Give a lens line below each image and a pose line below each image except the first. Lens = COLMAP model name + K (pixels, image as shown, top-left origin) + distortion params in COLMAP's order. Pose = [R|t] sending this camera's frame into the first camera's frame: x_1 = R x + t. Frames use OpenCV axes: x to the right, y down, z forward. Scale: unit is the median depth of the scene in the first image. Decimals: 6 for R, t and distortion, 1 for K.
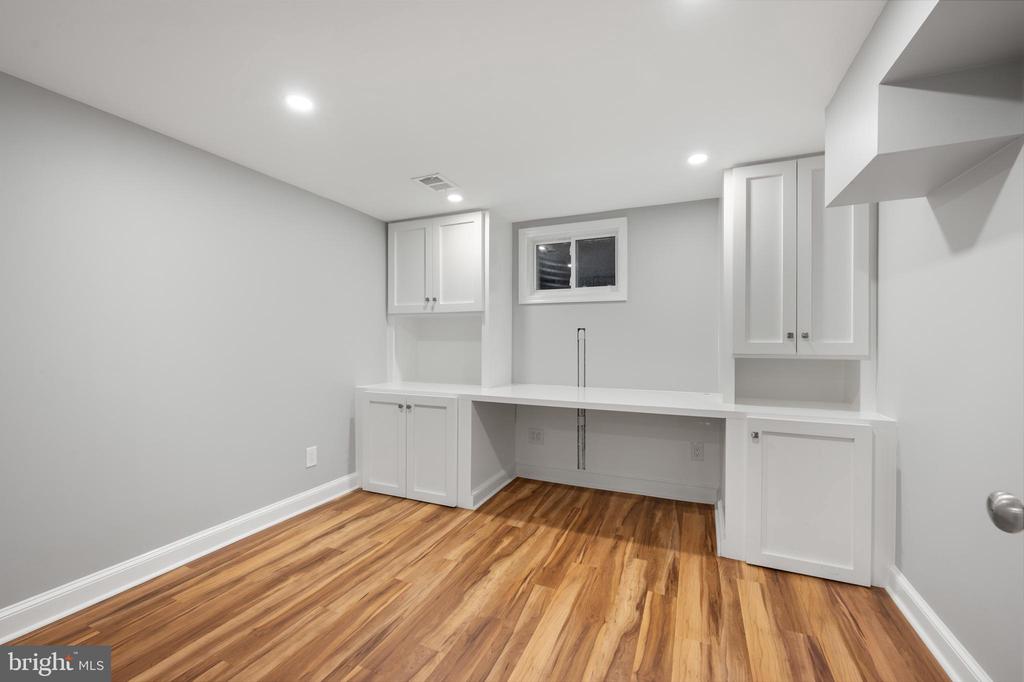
lens RADIAL K [[422.3, 0, 512.0], [0, 422.3, 341.0], [0, 0, 1]] dist [0.002325, 0.000080]
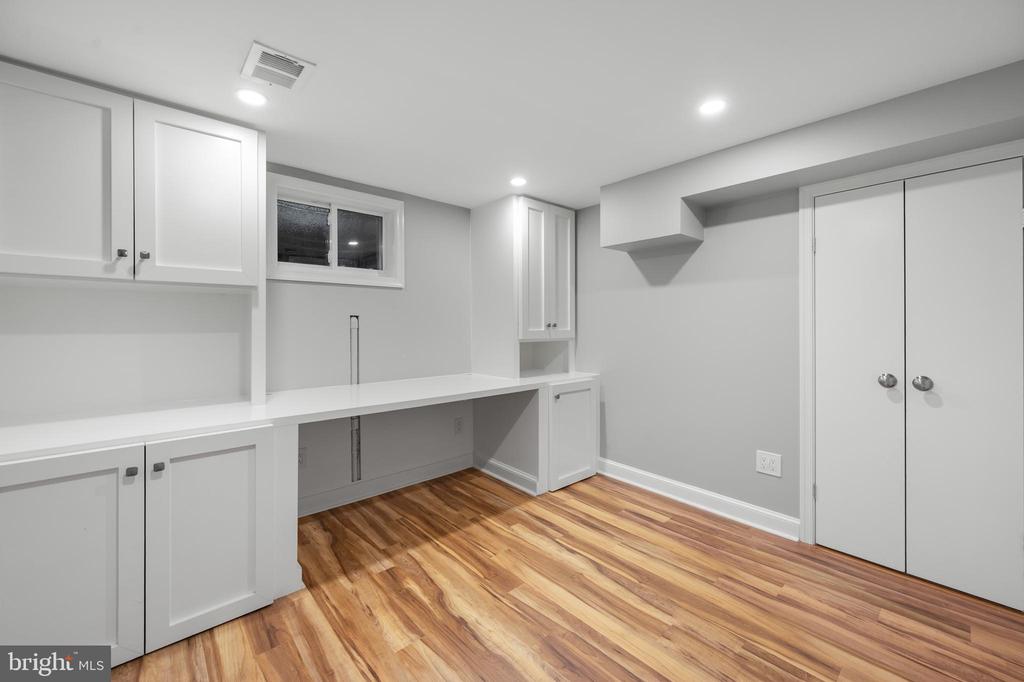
lens RADIAL K [[409.0, 0, 513.7], [0, 409.0, 325.3], [0, 0, 1]] dist [-0.001498, -0.000282]
pose [[0.408778, -0.003009, 0.912629, -0.592483], [0.003460, 0.999992, 0.001747, -0.013574], [-0.912627, 0.002444, 0.408785, 0.479601]]
